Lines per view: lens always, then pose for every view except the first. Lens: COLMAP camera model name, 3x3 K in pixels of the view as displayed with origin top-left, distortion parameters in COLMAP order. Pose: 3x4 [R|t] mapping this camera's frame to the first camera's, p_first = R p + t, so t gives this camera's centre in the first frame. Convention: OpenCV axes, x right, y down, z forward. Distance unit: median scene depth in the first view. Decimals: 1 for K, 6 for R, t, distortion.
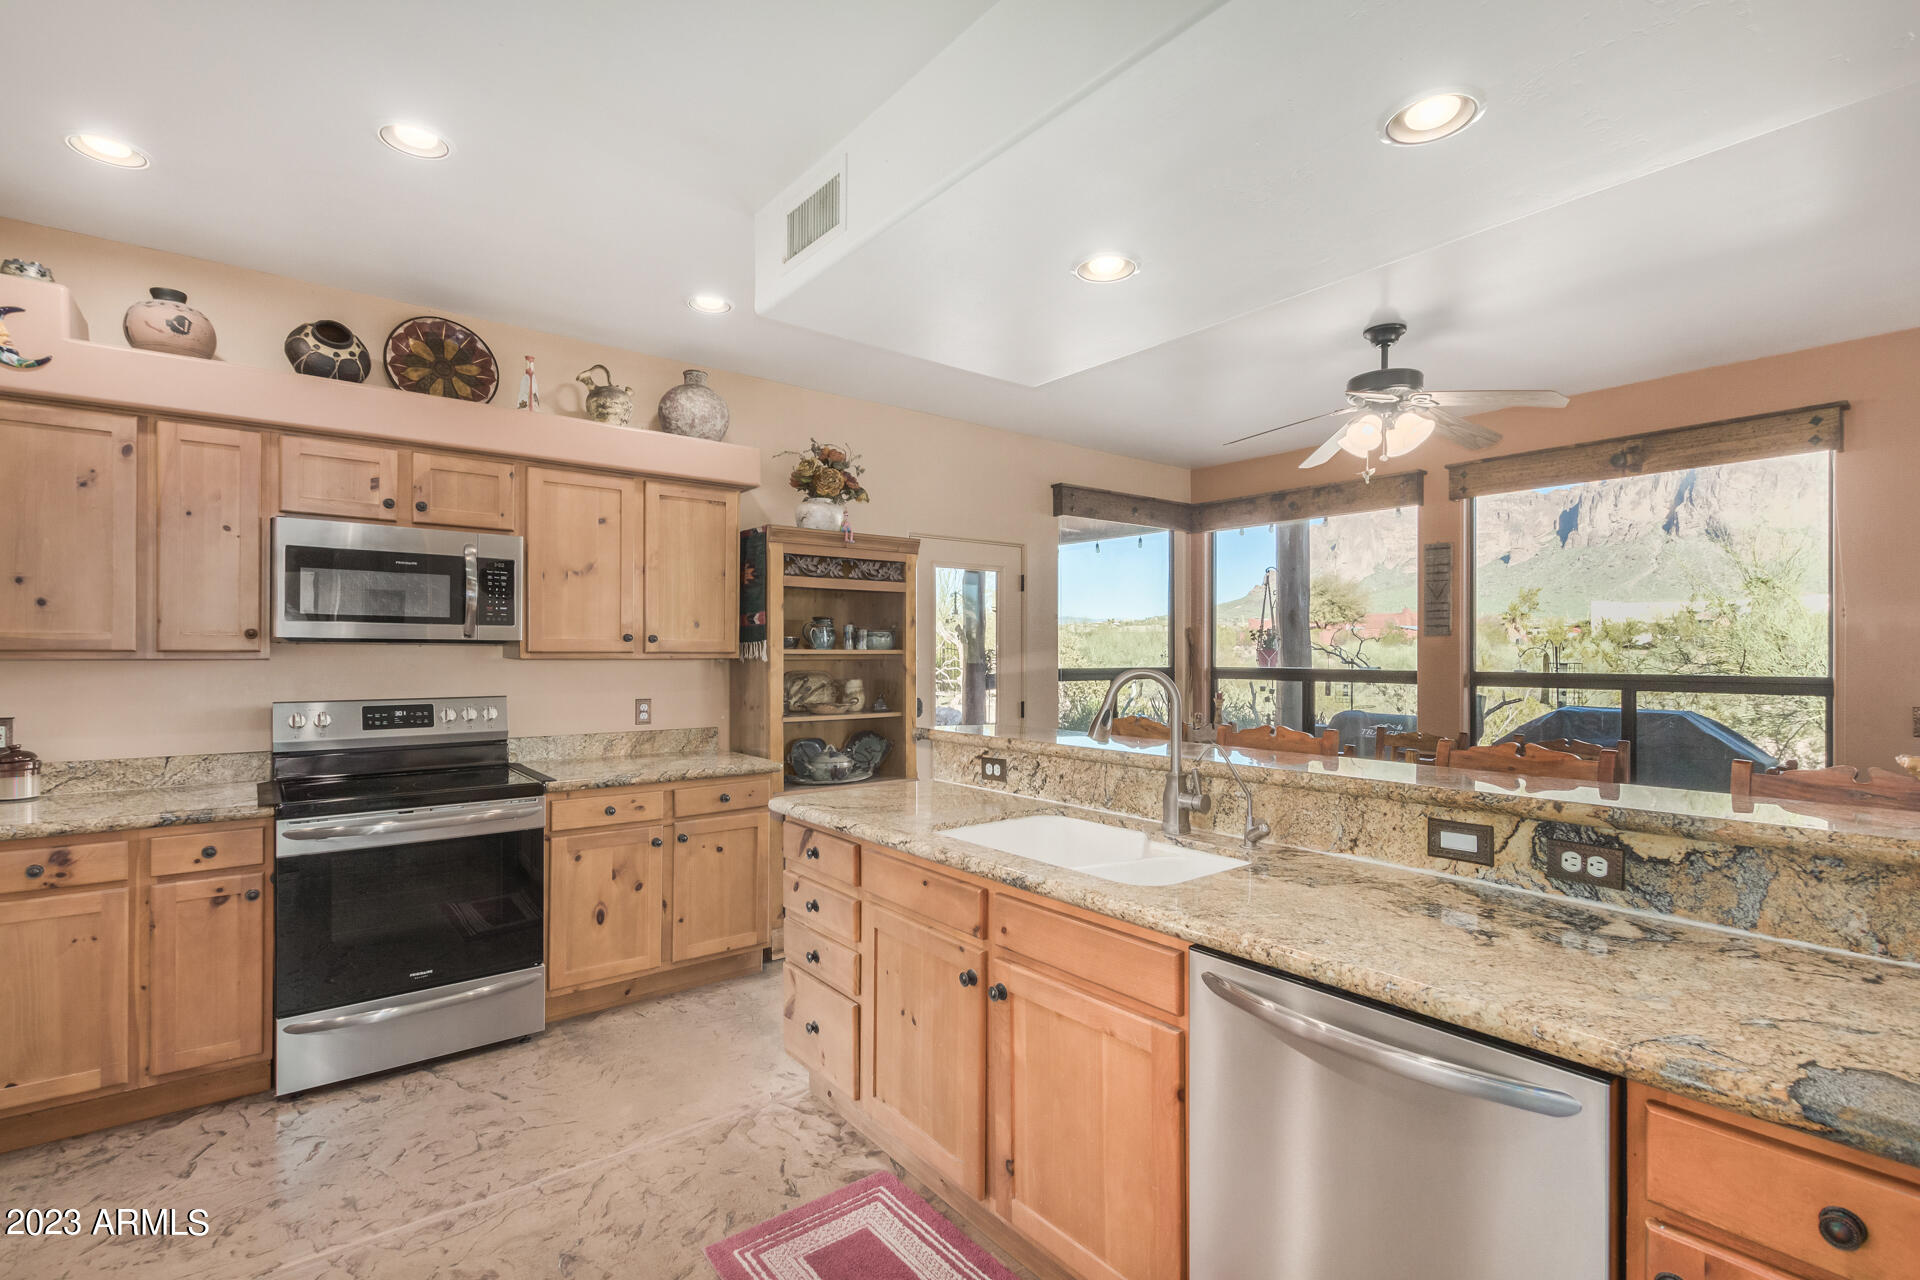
lens RADIAL K [[888.4, 0, 959.7], [0, 888.4, 651.9], [0, 0, 1]] dist [0.017655, -0.009705]
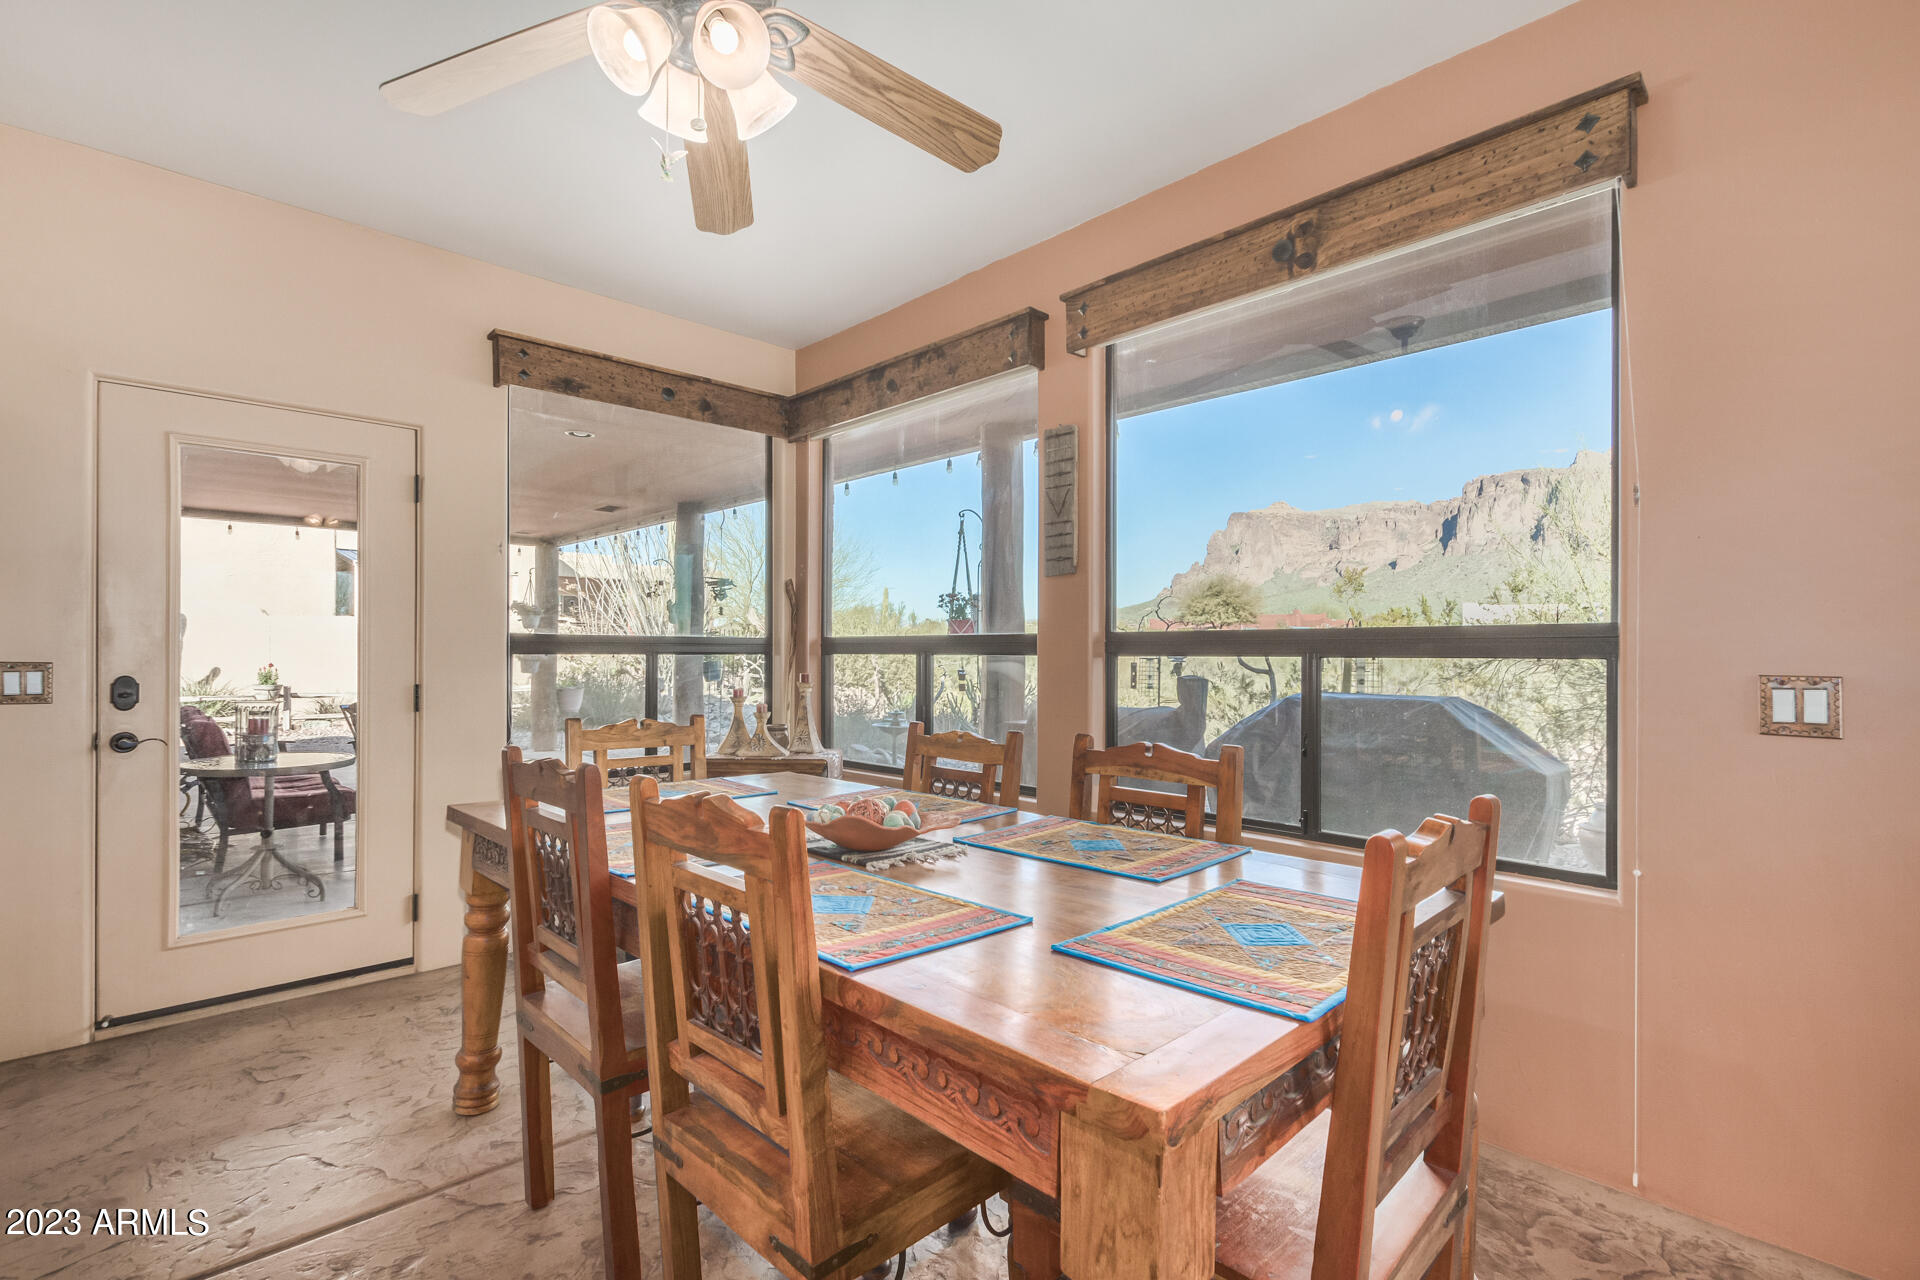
lens RADIAL K [[883.3, 0, 965.3], [0, 883.3, 655.9], [0, 0, 1]] dist [0.007629, 0.000309]
pose [[0.995256, 0.000728, 0.097286, 0.370122], [-0.001076, 0.999993, 0.003530, 0.032905], [-0.097282, -0.003618, 0.995250, 0.352108]]
